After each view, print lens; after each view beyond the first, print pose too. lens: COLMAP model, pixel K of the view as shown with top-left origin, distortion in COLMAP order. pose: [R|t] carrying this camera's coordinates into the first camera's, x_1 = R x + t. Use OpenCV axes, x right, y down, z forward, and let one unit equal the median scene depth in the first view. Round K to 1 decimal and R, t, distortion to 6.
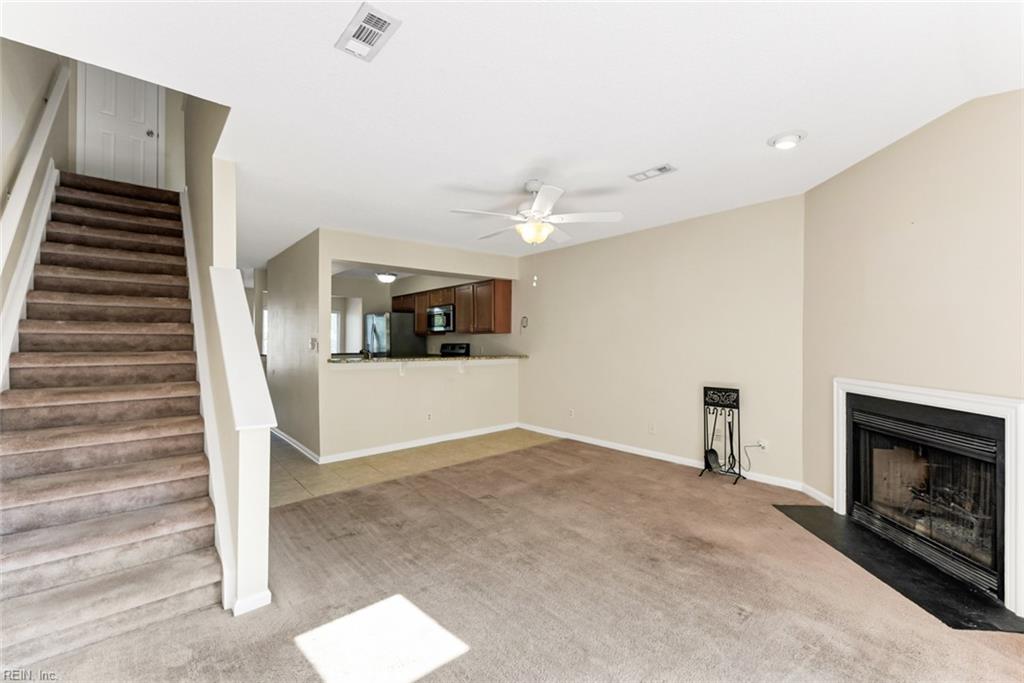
lens RADIAL K [[432.8, 0, 514.9], [0, 432.8, 346.8], [0, 0, 1]] dist [-0.000354, -0.000034]
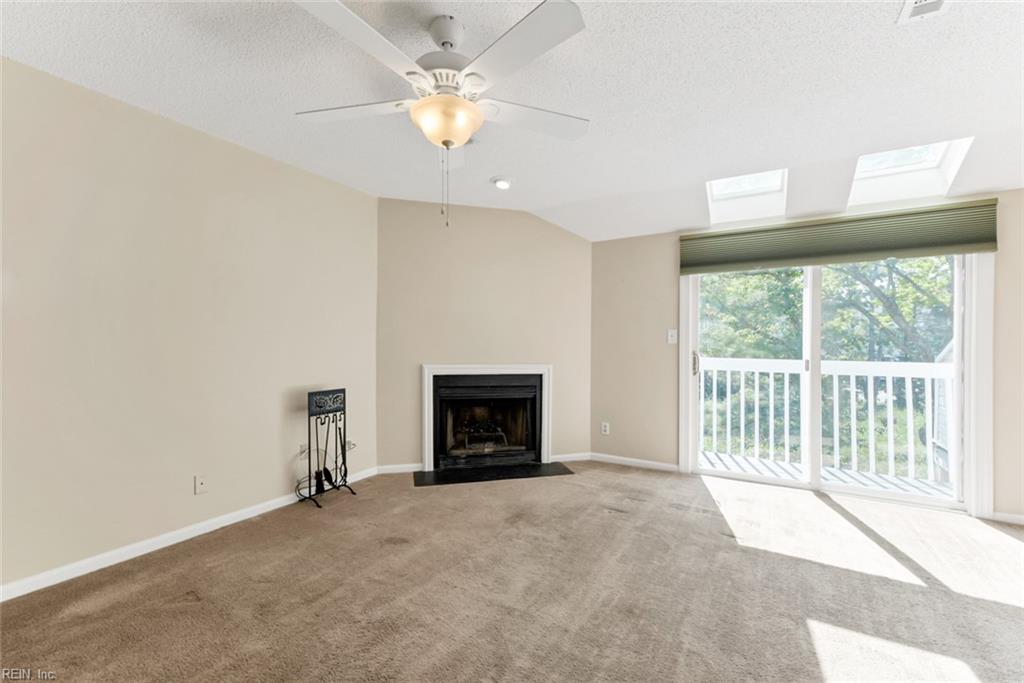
lens RADIAL K [[426.6, 0, 512.0], [0, 426.6, 341.5], [0, 0, 1]] dist [0.001081, -0.000003]
pose [[-0.324582, -0.008266, 0.945822, -0.513146], [-0.001099, 0.999964, 0.008362, -0.007392], [-0.945857, 0.001675, -0.324579, 1.172060]]
